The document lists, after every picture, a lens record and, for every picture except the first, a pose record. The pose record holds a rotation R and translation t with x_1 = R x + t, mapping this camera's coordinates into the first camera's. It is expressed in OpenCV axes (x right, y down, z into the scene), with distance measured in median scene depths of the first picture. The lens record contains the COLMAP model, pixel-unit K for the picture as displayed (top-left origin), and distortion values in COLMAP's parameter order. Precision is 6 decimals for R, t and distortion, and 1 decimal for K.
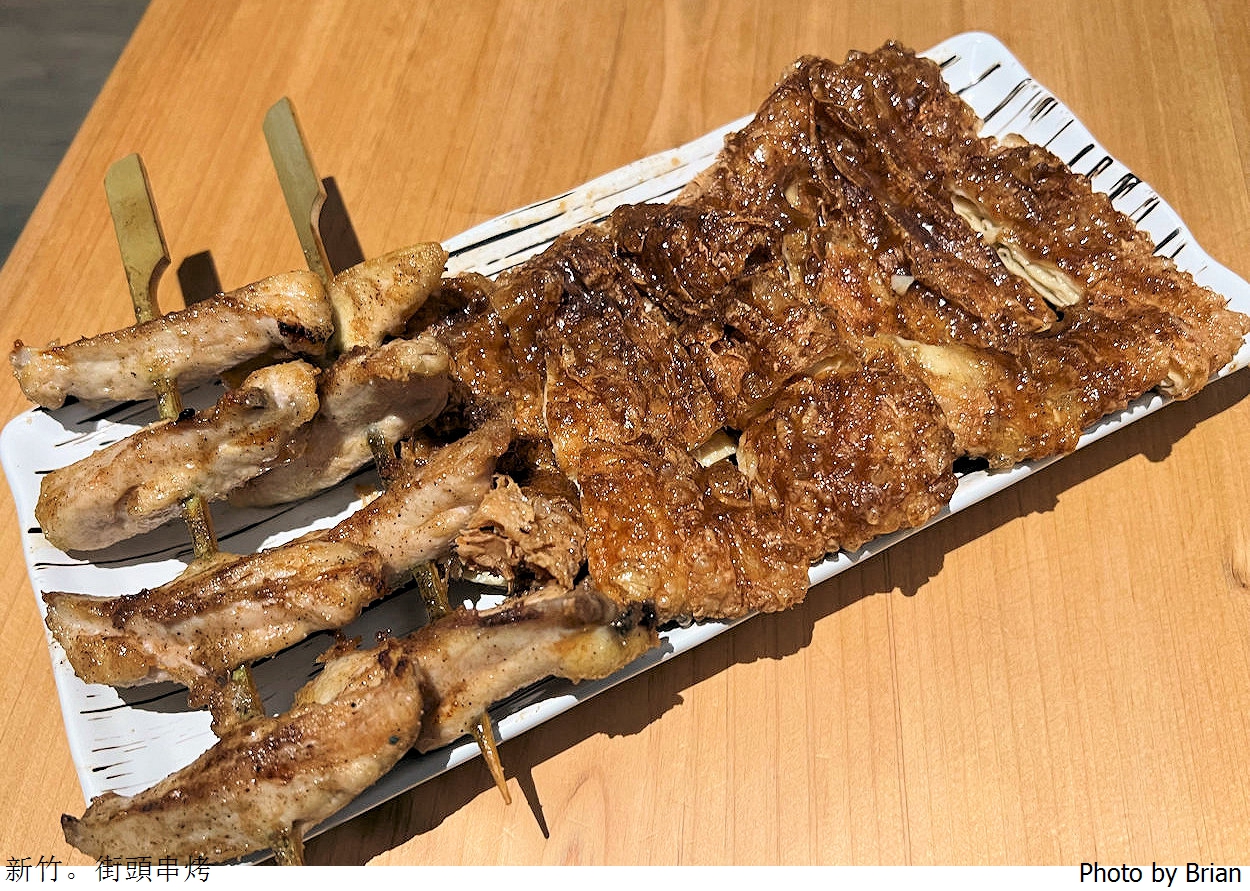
lens RADIAL K [[1185.5, 0, 625.0], [0, 1185.5, 445.5], [0, 0, 1]] dist [-0.009414, 0.011304]
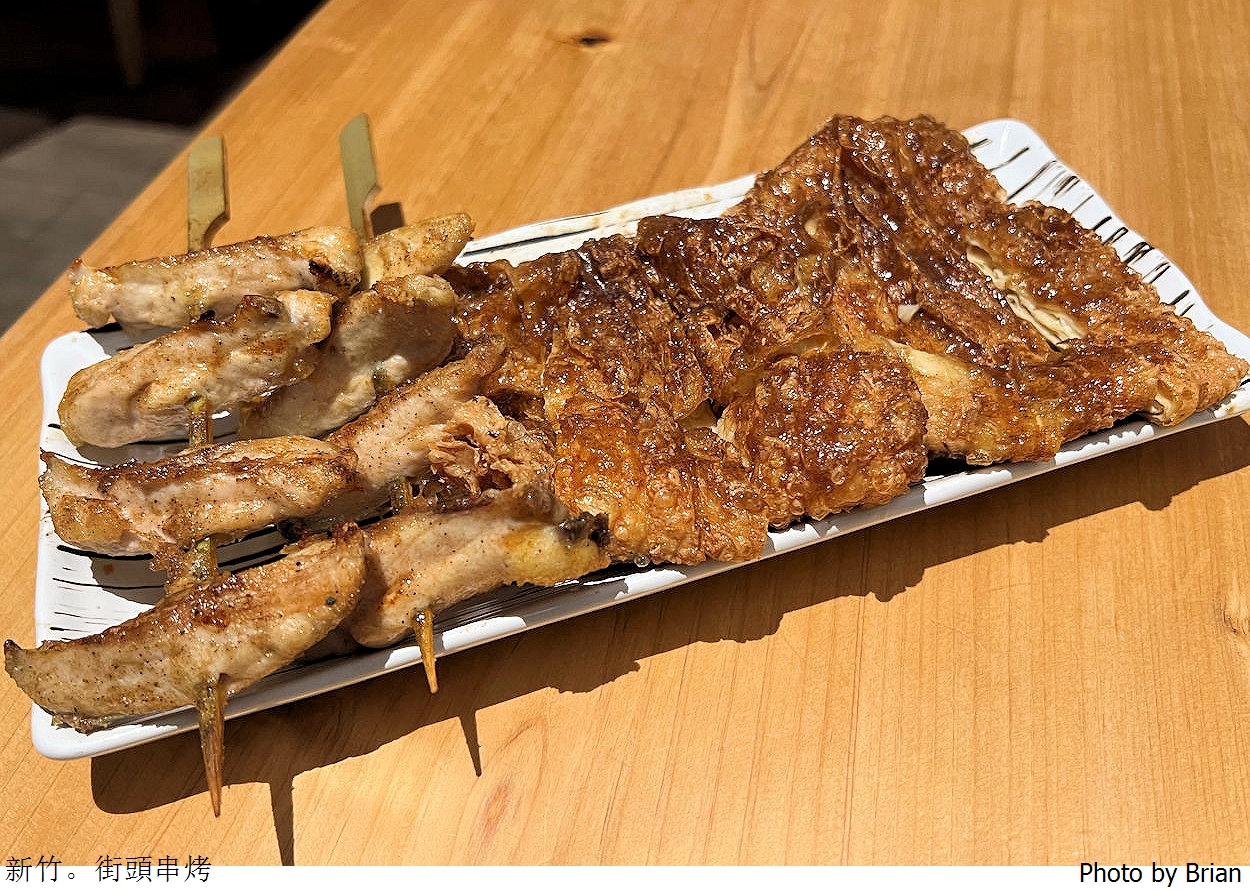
lens RADIAL K [[1187.3, 0, 625.0], [0, 1187.3, 445.5], [0, 0, 1]] dist [0.005258, -0.020604]
pose [[0.989675, 0.111660, -0.089869, 0.107260], [-0.127013, 0.973757, -0.188851, 0.226436], [0.066423, 0.198316, 0.977885, -0.005758]]
